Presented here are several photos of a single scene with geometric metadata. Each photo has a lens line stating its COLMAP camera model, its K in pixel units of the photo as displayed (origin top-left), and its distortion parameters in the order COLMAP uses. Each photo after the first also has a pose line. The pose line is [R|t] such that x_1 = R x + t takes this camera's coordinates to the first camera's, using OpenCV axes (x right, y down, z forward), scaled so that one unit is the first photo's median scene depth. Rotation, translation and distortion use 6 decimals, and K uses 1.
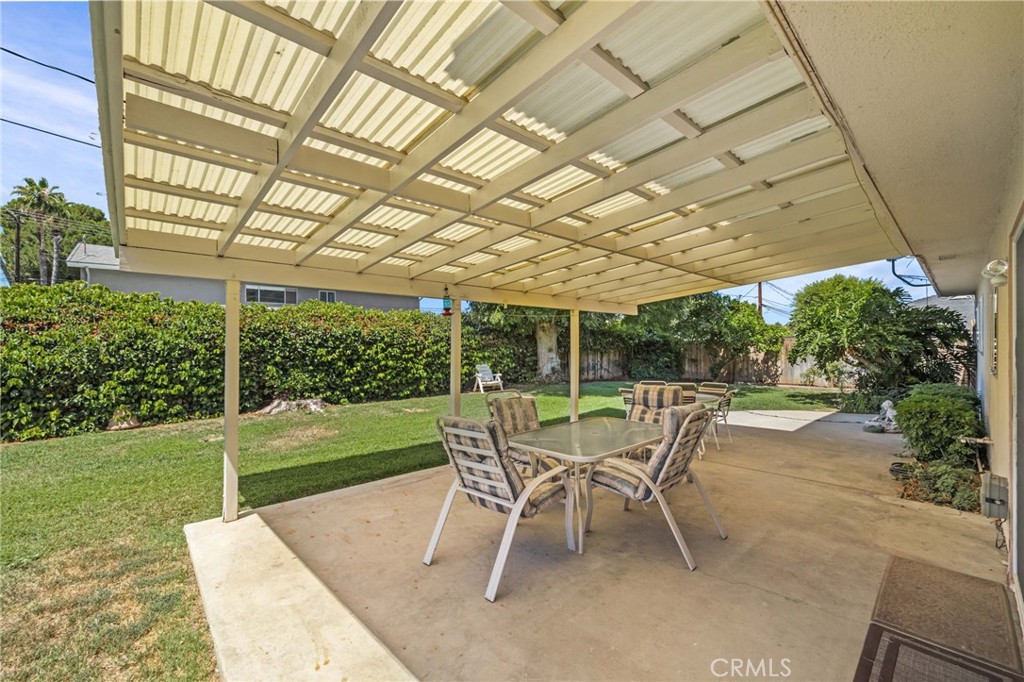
lens RADIAL K [[415.5, 0, 515.0], [0, 415.5, 340.2], [0, 0, 1]] dist [0.002704, -0.000050]
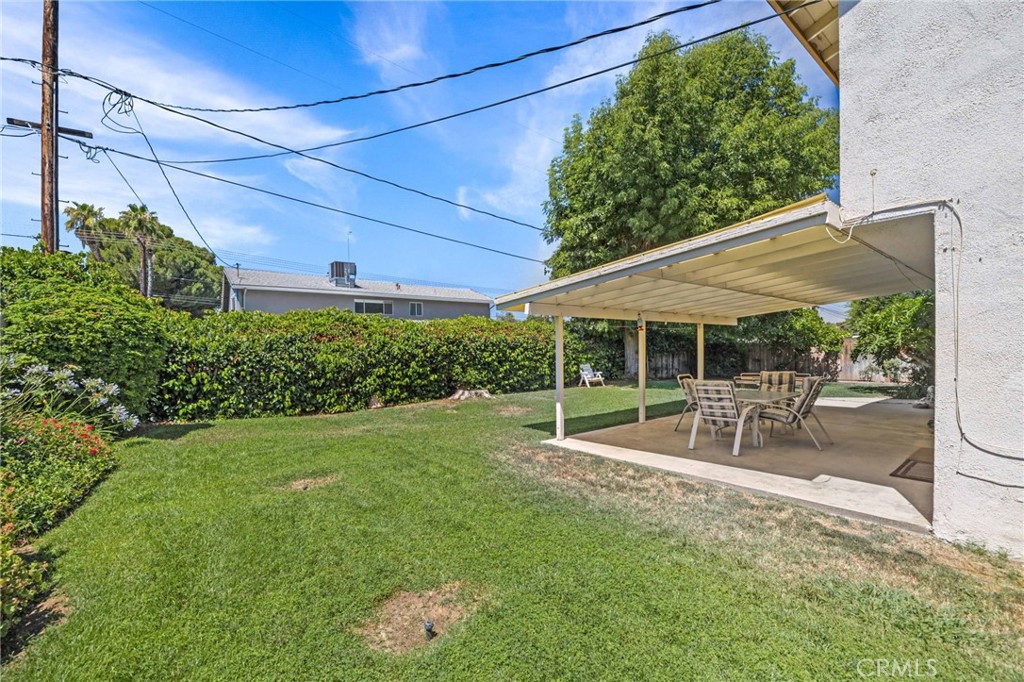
lens RADIAL K [[415.5, 0, 520.6], [0, 415.5, 350.7], [0, 0, 1]] dist [0.002704, -0.000050]
pose [[0.997302, -0.010123, -0.072713, -0.221564], [0.011364, 0.999796, 0.016673, -0.005721], [0.072529, -0.017454, 0.997214, -0.289849]]
